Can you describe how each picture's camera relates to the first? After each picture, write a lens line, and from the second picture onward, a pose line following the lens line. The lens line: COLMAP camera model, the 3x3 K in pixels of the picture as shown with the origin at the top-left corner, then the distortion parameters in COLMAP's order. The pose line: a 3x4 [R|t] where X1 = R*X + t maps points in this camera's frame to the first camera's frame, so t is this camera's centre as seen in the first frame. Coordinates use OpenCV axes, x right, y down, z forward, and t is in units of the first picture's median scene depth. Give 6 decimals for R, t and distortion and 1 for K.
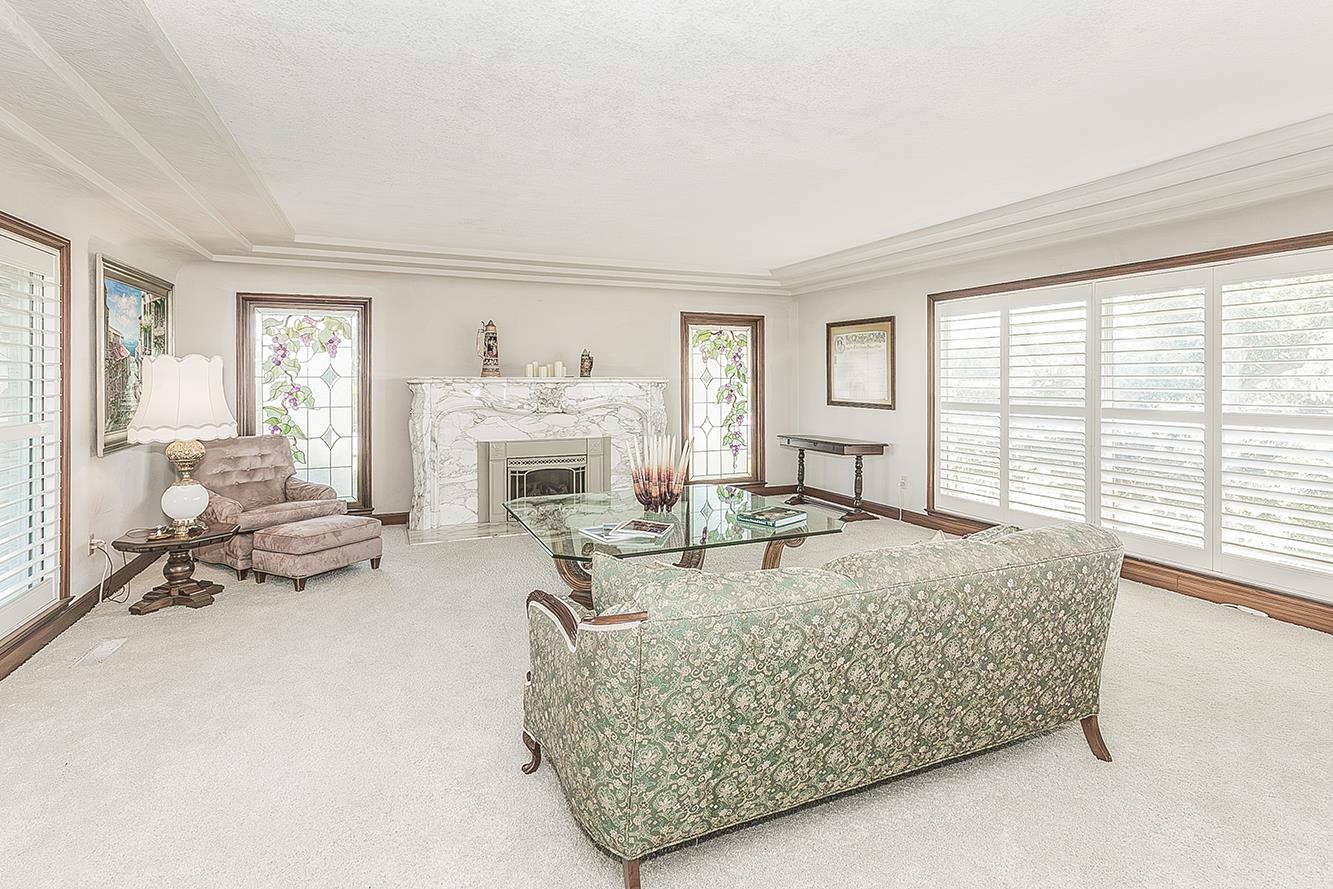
lens RADIAL K [[659.4, 0, 669.9], [0, 659.4, 384.2], [0, 0, 1]] dist [0.000069, 0.000574]
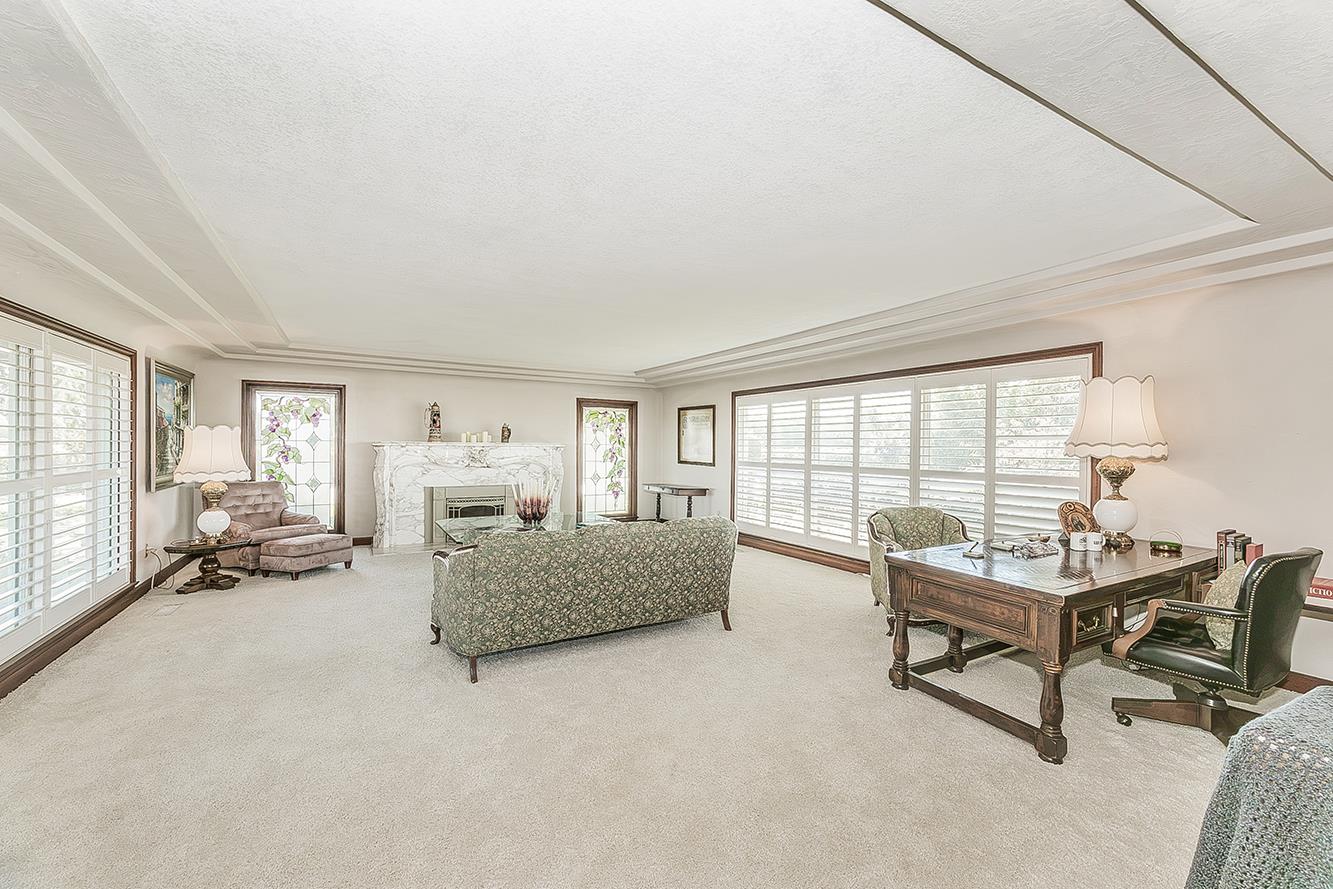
lens RADIAL K [[550.8, 0, 690.4], [0, 550.8, 452.5], [0, 0, 1]] dist [0.000711, 0.000005]
pose [[0.990285, 0.008100, 0.138817, 0.133547], [-0.008867, 0.999949, 0.004908, 0.001428], [-0.138770, -0.006091, 0.990306, -0.312651]]
